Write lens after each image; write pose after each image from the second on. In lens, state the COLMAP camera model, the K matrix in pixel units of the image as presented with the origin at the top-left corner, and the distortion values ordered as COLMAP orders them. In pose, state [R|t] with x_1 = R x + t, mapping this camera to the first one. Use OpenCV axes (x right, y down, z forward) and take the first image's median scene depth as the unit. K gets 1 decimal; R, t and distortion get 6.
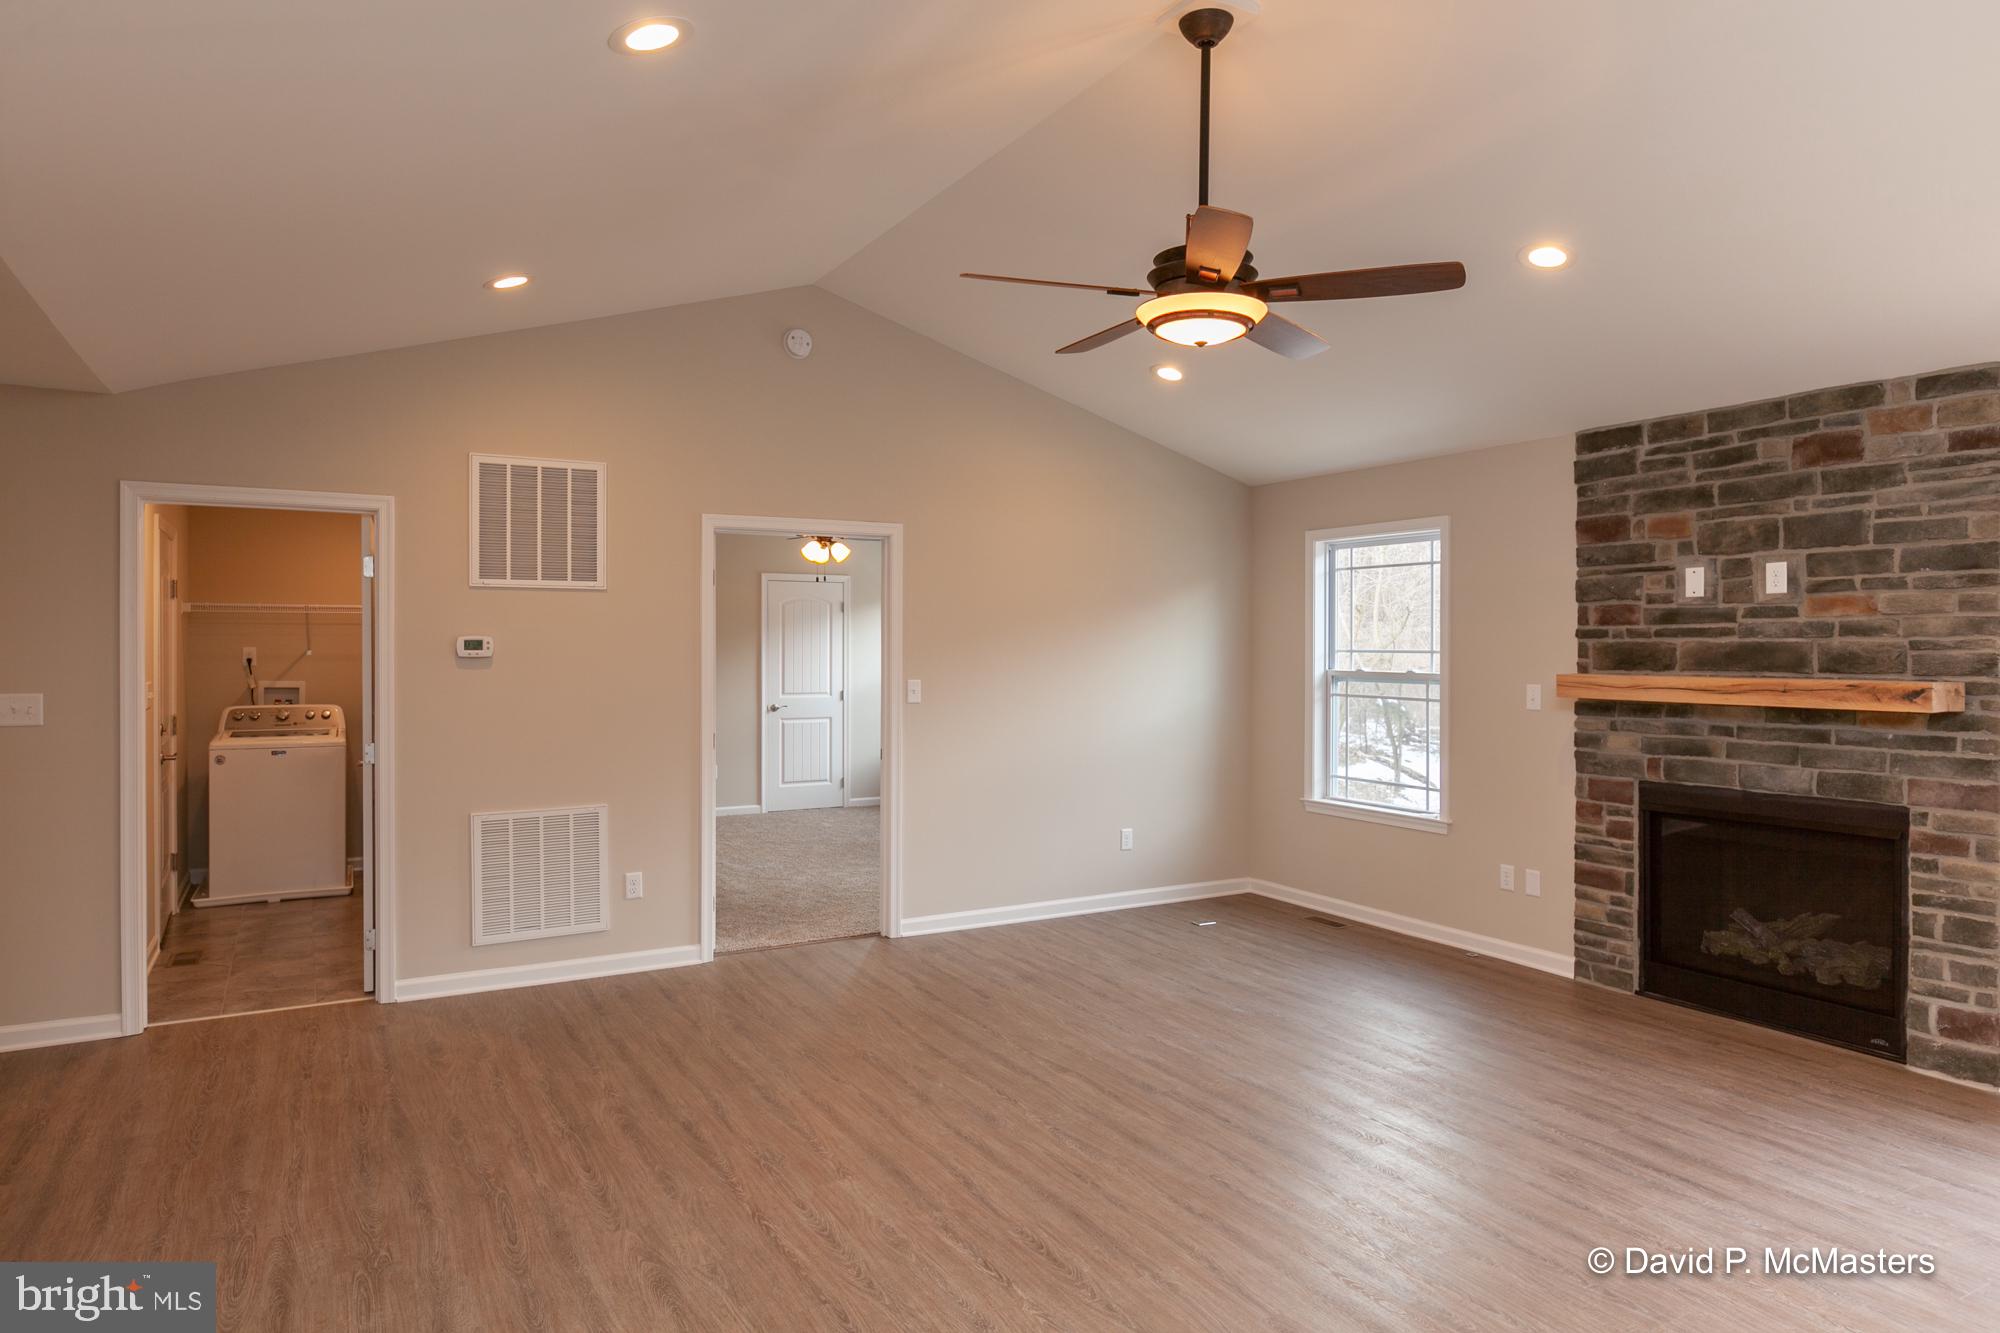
lens RADIAL K [[1199.5, 0, 986.7], [0, 1199.5, 657.8], [0, 0, 1]] dist [0.004250, -0.006925]
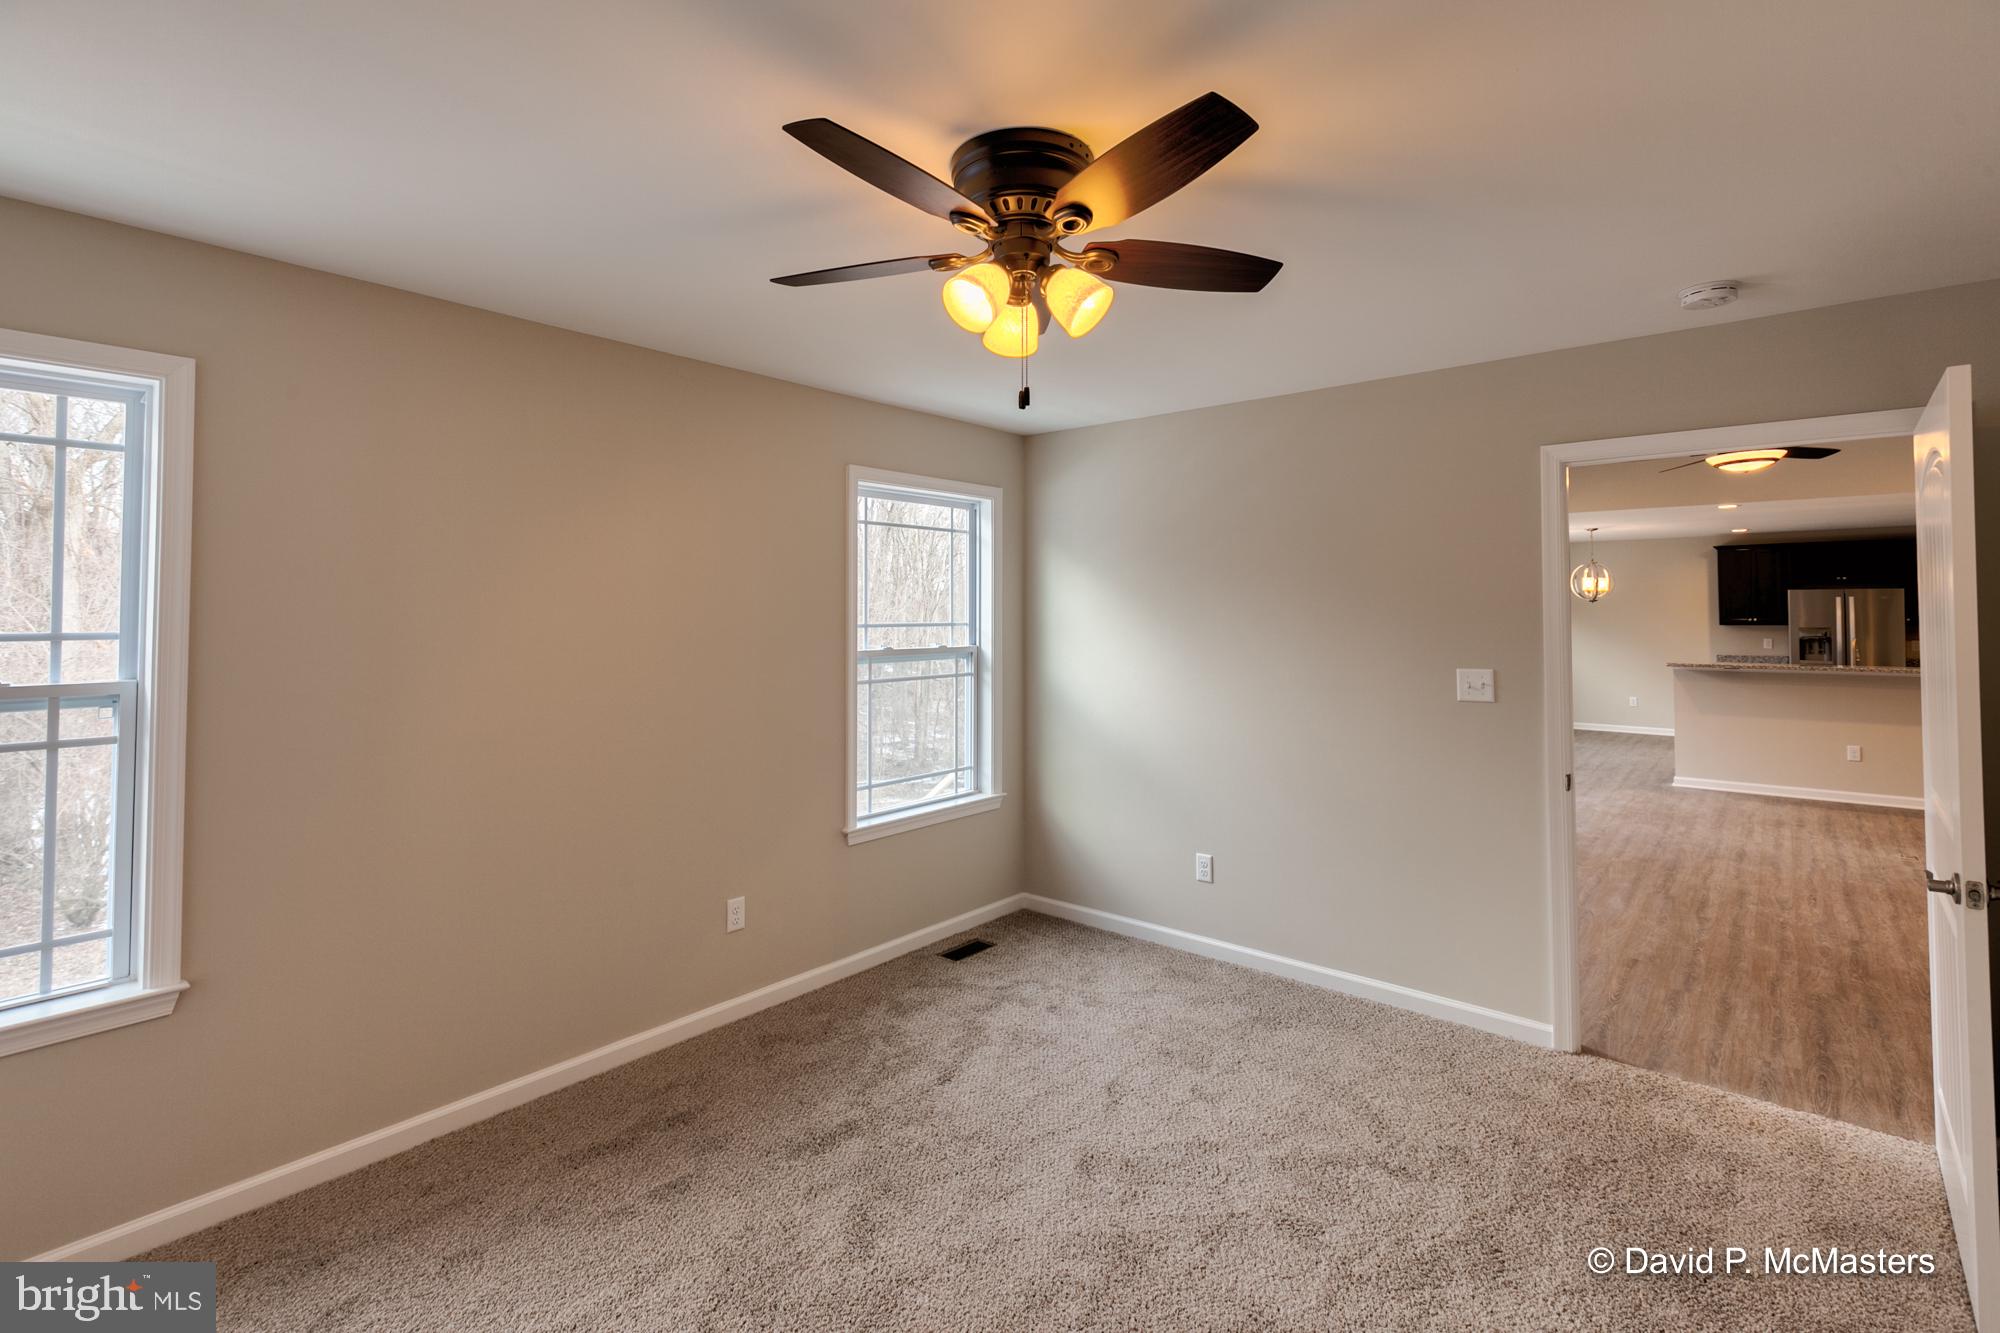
lens RADIAL K [[906.7, 0, 983.8], [0, 906.7, 590.1], [0, 0, 1]] dist [0.003414, -0.001640]
pose [[-0.335878, 0.023763, 0.941606, -0.382285], [0.013310, 0.999702, -0.020481, -0.020956], [-0.941812, 0.005654, -0.336094, 1.474362]]
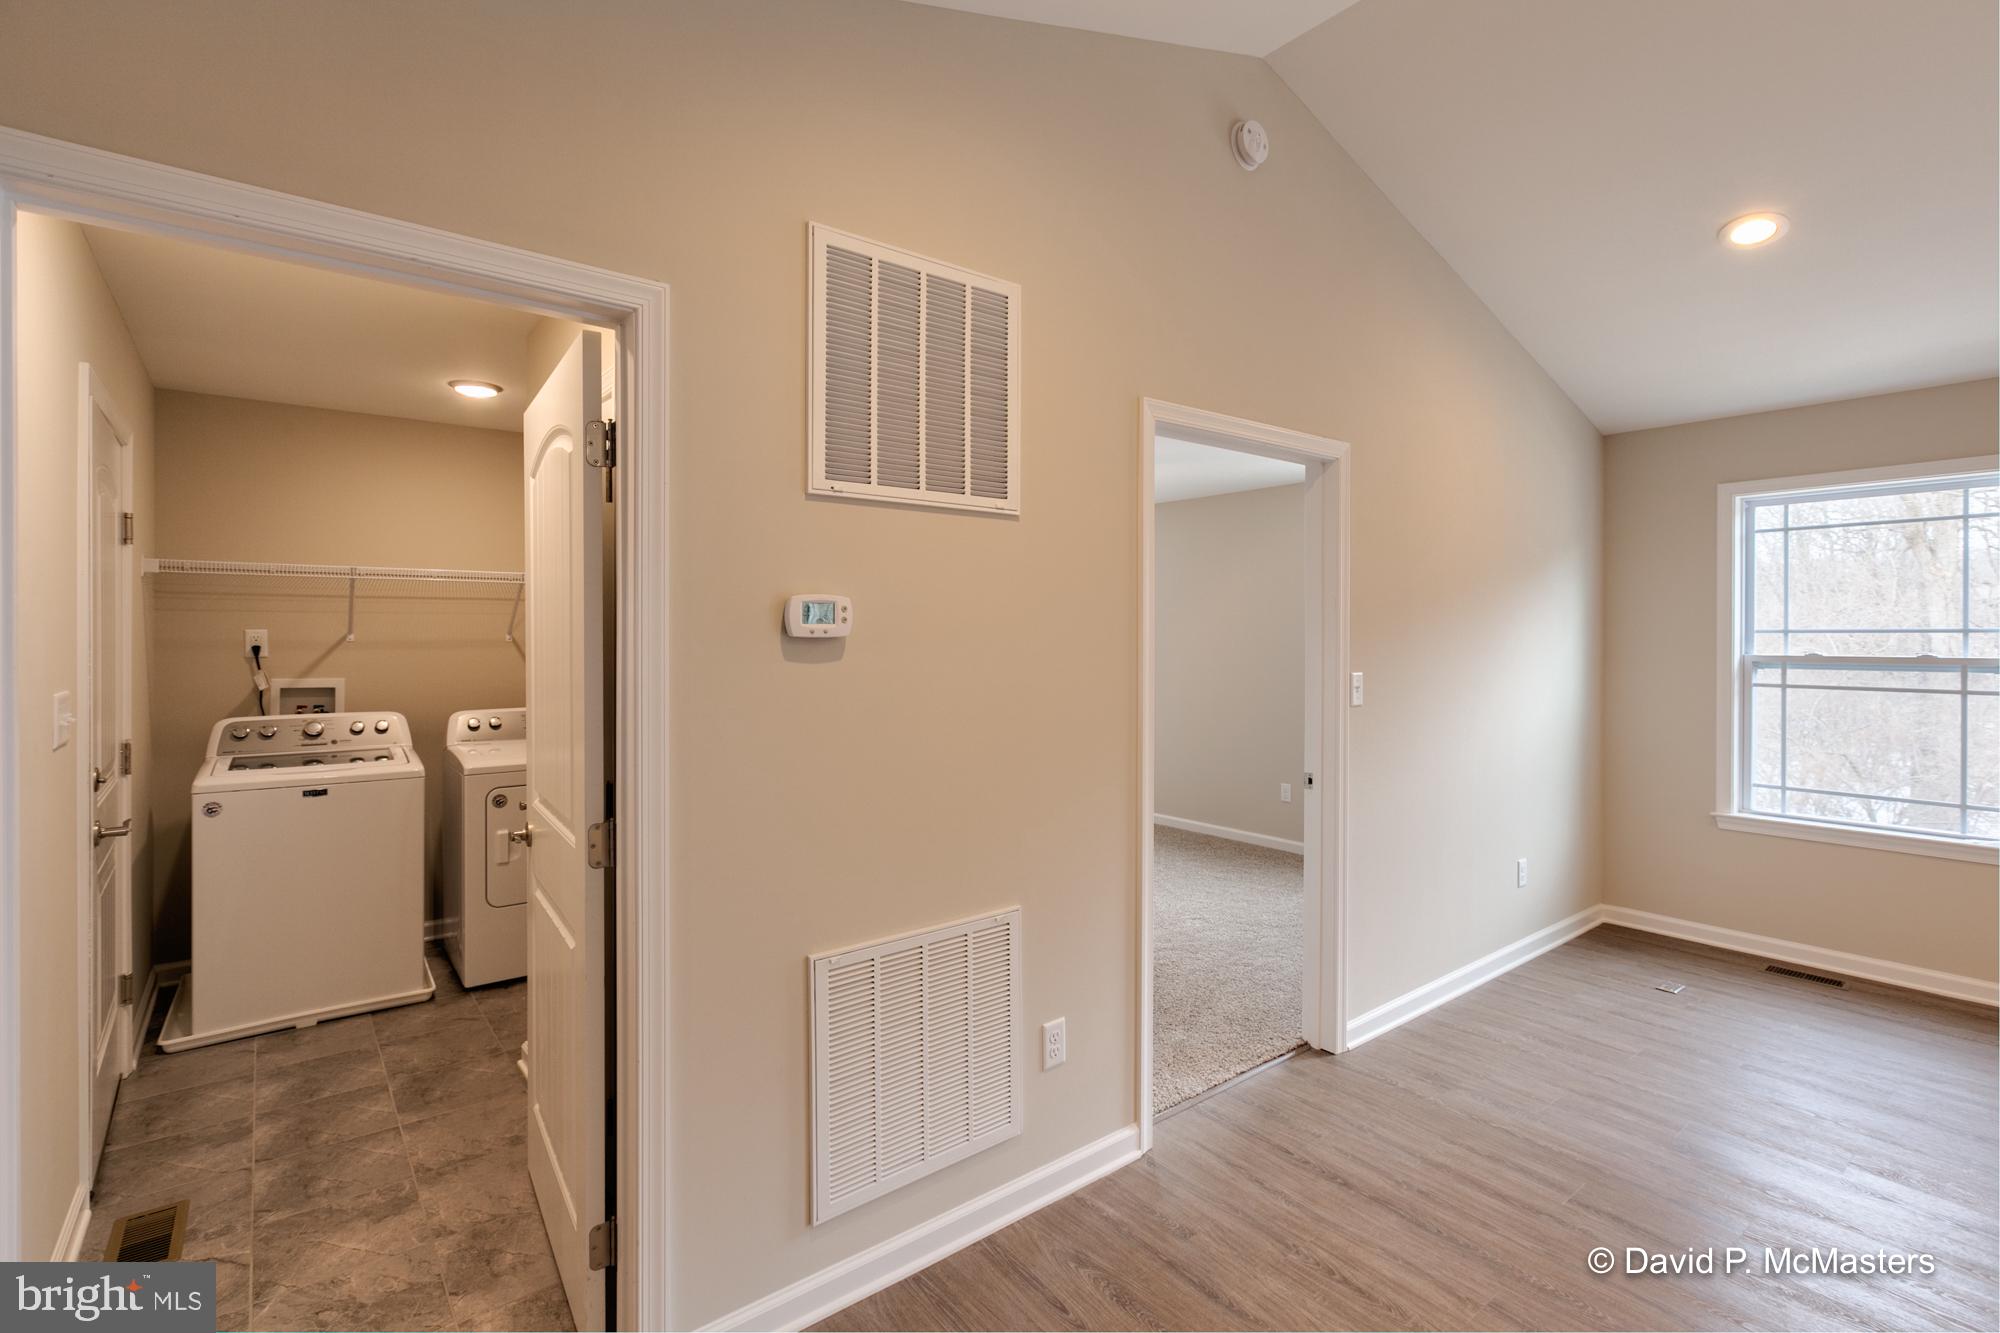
lens RADIAL K [[906.7, 0, 1005.1], [0, 906.7, 641.0], [0, 0, 1]] dist [0.003414, -0.001640]
pose [[0.986378, -0.002855, 0.164469, -0.412677], [0.003801, 0.999978, -0.005433, 0.002968], [-0.164450, 0.005984, 0.986367, 0.620993]]
